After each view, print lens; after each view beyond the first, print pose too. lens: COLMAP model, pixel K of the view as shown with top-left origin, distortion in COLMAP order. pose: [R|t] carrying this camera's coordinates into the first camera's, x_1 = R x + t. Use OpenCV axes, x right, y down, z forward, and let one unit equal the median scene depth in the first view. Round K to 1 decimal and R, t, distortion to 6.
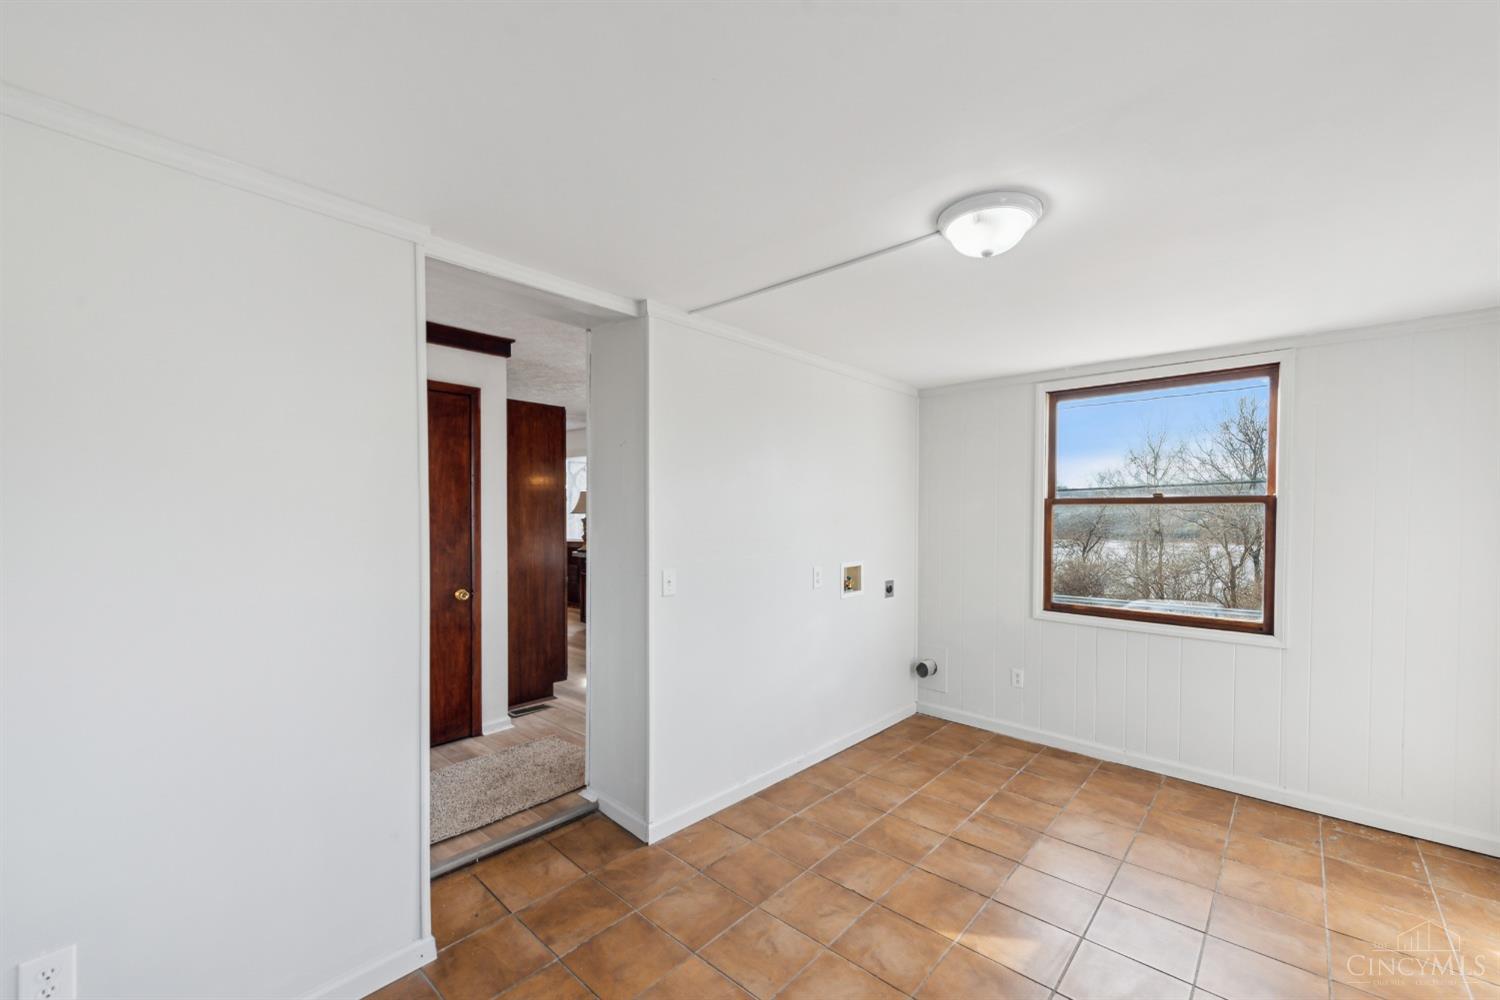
lens RADIAL K [[597.8, 0, 765.4], [0, 597.8, 505.7], [0, 0, 1]] dist [0.015447, -0.003731]
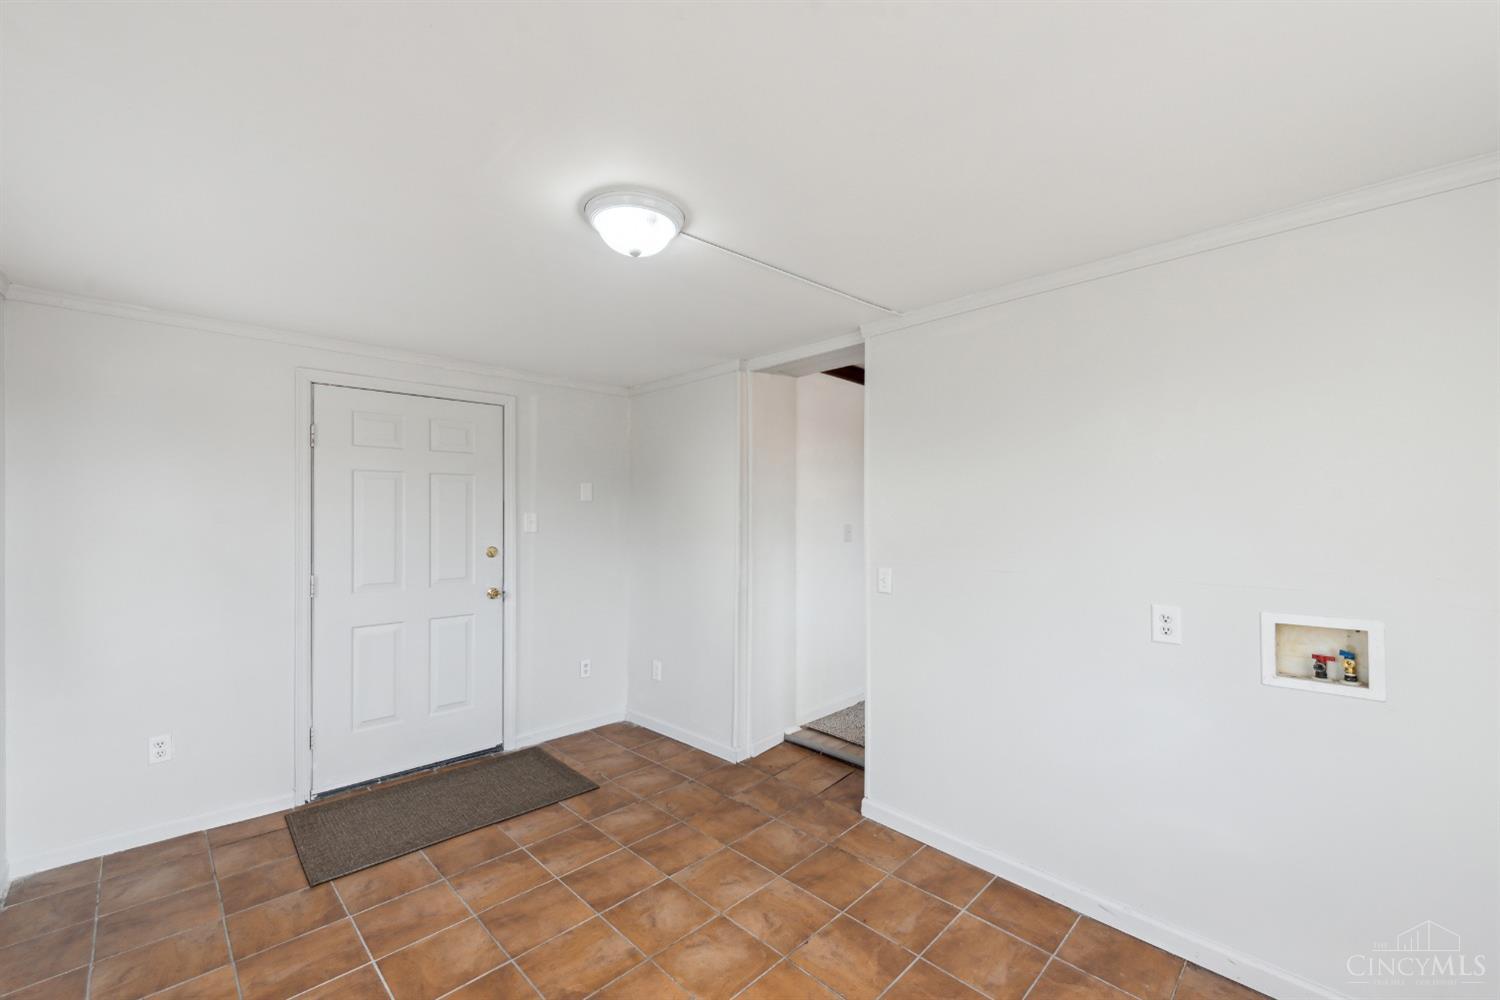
lens RADIAL K [[597.8, 0, 765.1], [0, 597.8, 511.7], [0, 0, 1]] dist [0.015447, -0.003731]
pose [[-0.041477, -0.012229, -0.999065, 0.989083], [0.008116, 0.999888, -0.012576, 0.025217], [0.999107, -0.008630, -0.041373, 0.944546]]
